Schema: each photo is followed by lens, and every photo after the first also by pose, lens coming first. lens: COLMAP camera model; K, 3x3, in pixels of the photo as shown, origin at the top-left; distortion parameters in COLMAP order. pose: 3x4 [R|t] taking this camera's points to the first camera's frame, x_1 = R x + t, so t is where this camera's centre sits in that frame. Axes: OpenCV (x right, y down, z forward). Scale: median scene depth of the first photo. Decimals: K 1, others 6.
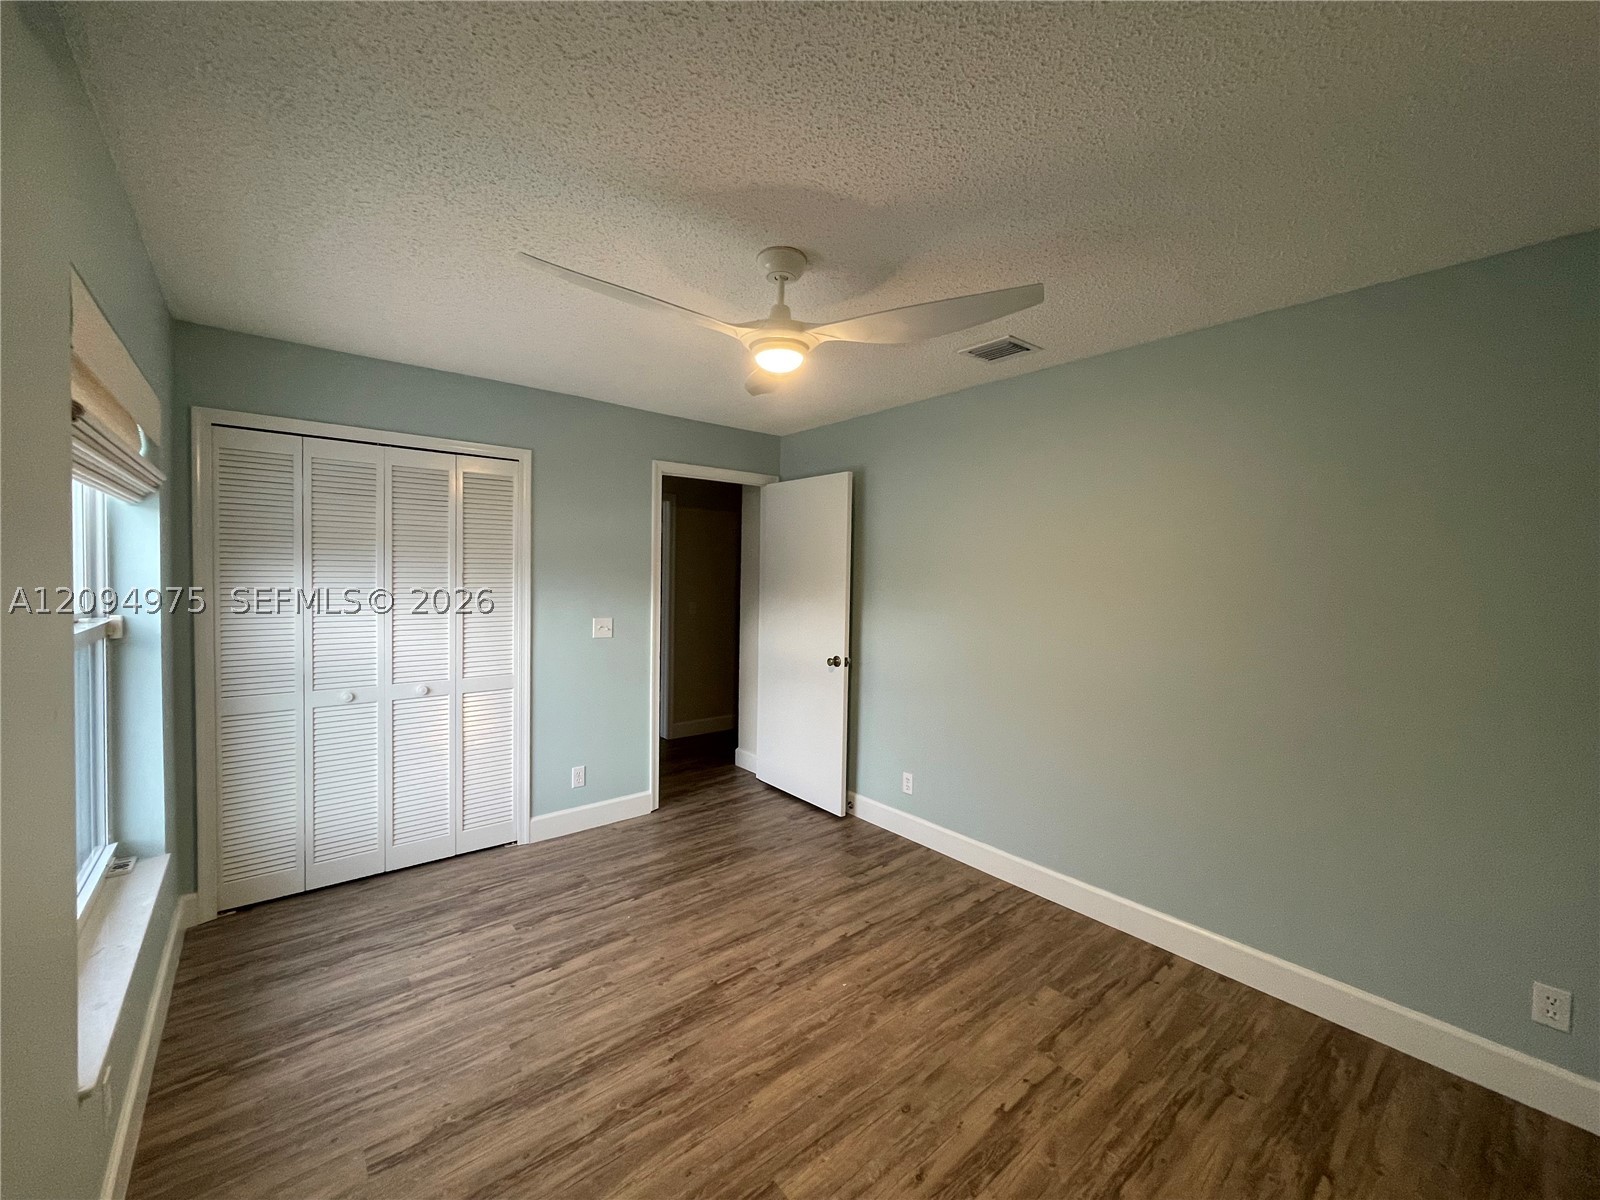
lens RADIAL K [[641.6, 0, 798.5], [0, 641.6, 595.6], [0, 0, 1]] dist [0.001662, 0.000131]
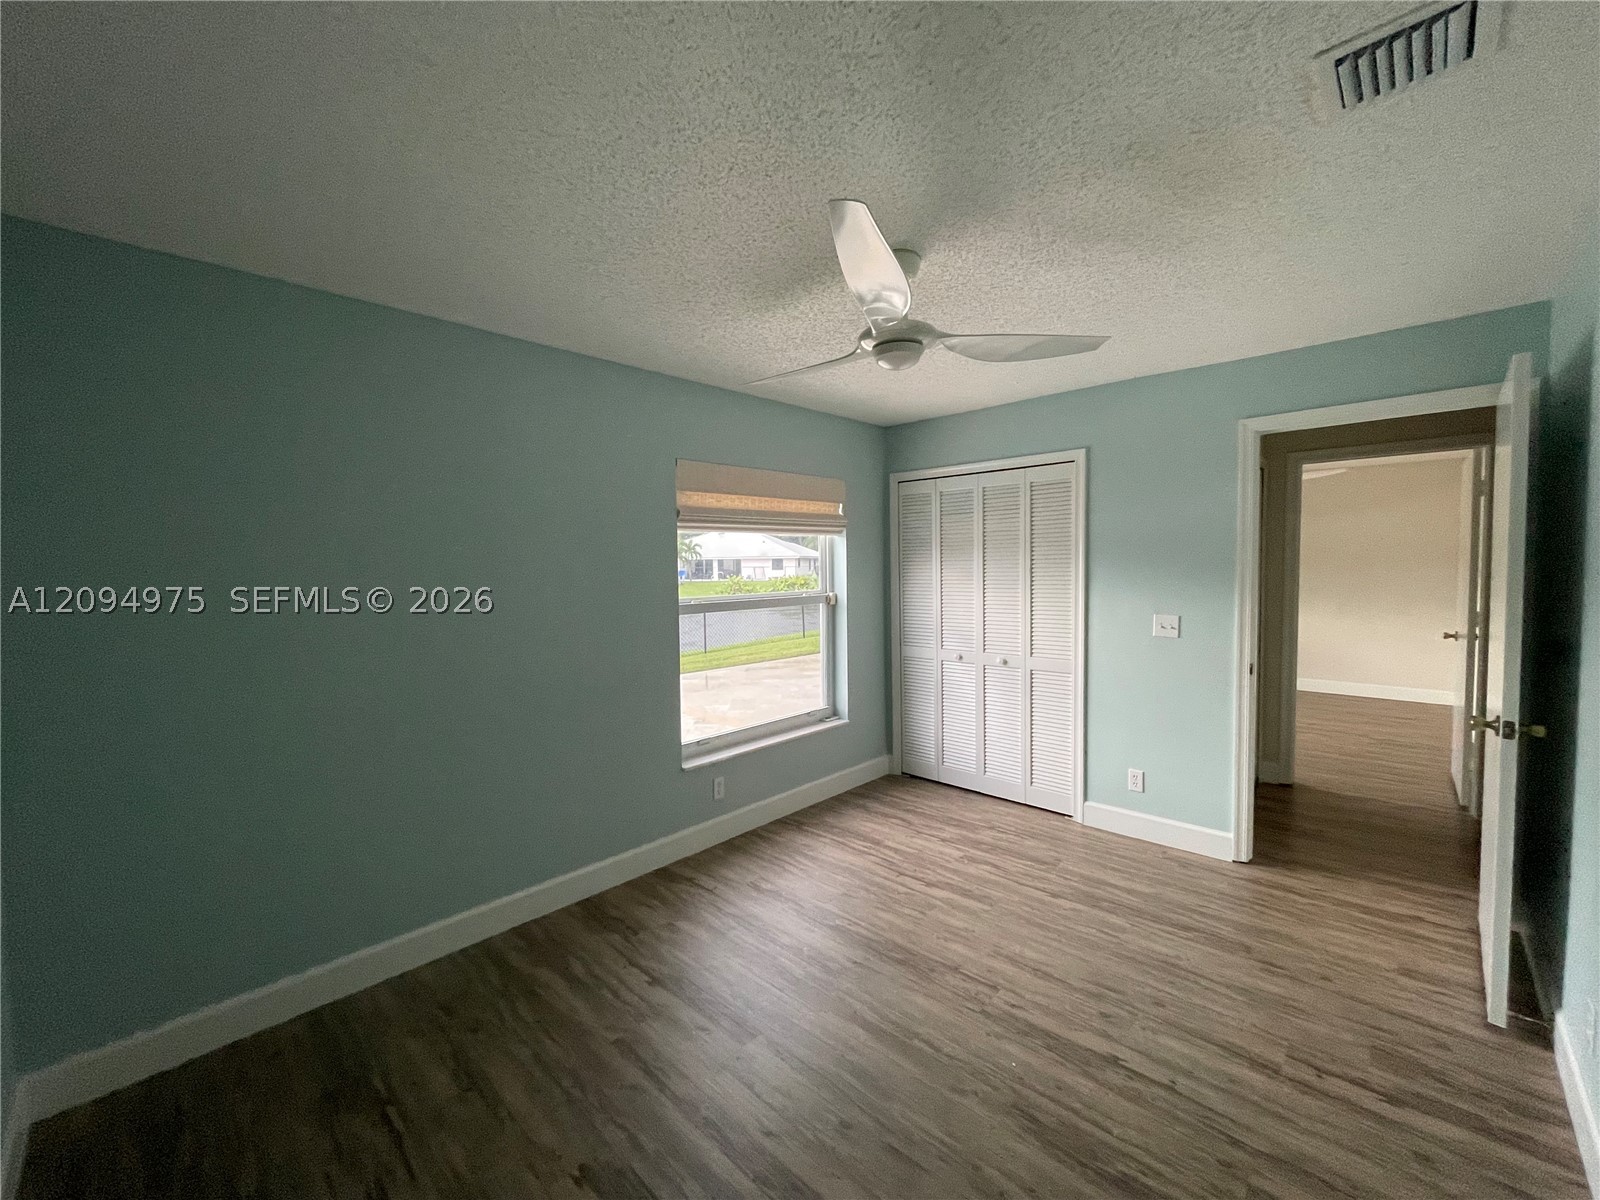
lens RADIAL K [[643.1, 0, 805.8], [0, 643.1, 595.9], [0, 0, 1]] dist [0.000519, 0.000022]
pose [[0.121797, 0.029401, -0.992120, 0.666685], [-0.016401, 0.999484, 0.027606, -0.009967], [0.992420, 0.012910, 0.122216, 0.497975]]
